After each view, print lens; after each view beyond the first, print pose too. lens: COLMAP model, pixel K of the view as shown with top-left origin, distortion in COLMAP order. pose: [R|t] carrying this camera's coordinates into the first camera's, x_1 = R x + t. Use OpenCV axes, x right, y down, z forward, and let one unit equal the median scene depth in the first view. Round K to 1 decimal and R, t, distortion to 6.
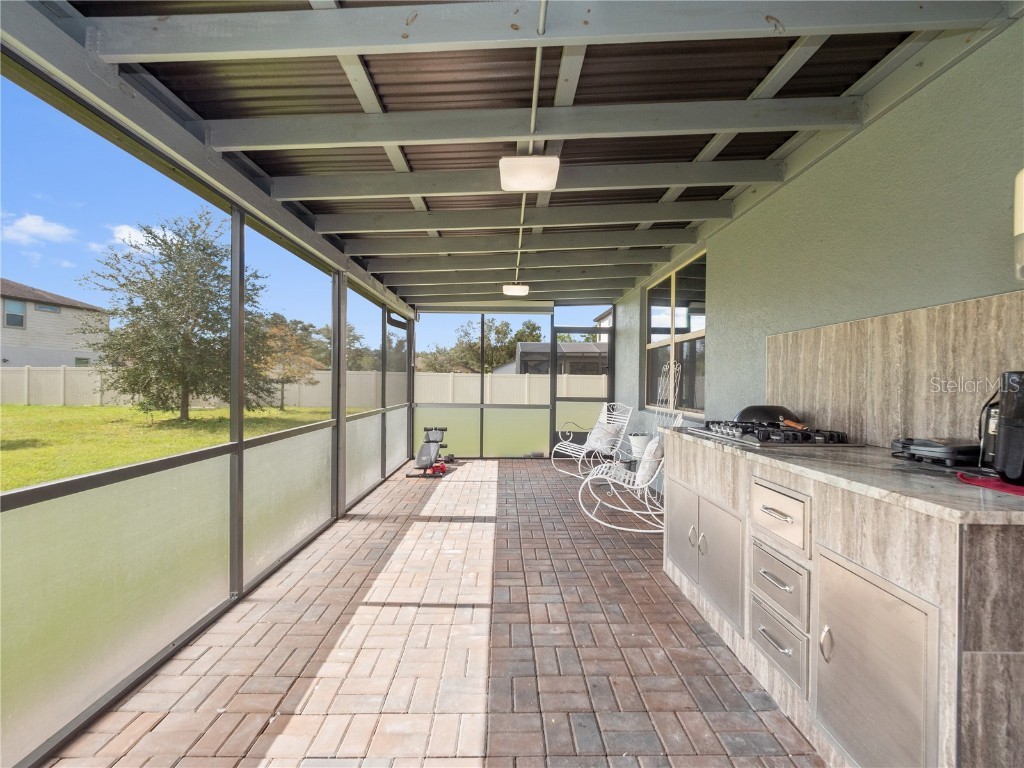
lens RADIAL K [[432.7, 0, 504.9], [0, 432.7, 382.1], [0, 0, 1]] dist [0.013272, -0.006910]
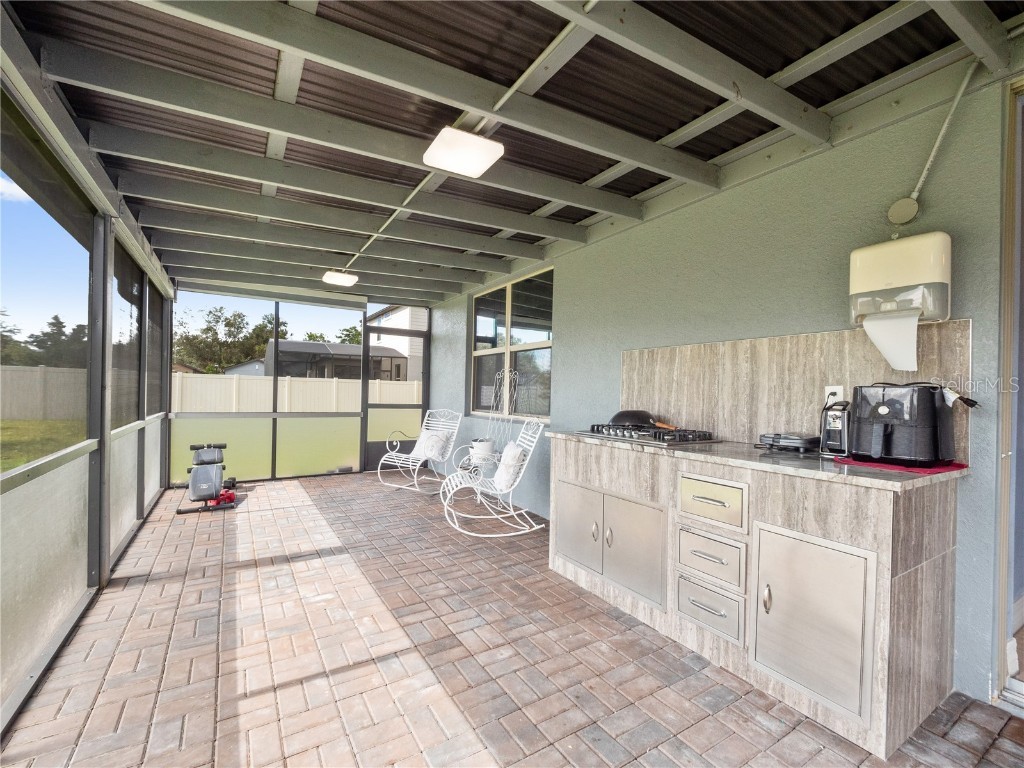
lens RADIAL K [[448.0, 0, 487.3], [0, 448.0, 391.9], [0, 0, 1]] dist [0.027377, -0.022744]
pose [[0.858824, 0.010026, 0.512173, -0.313521], [-0.014863, 0.999875, 0.005350, 0.002963], [-0.512055, -0.012208, 0.858866, 0.146469]]
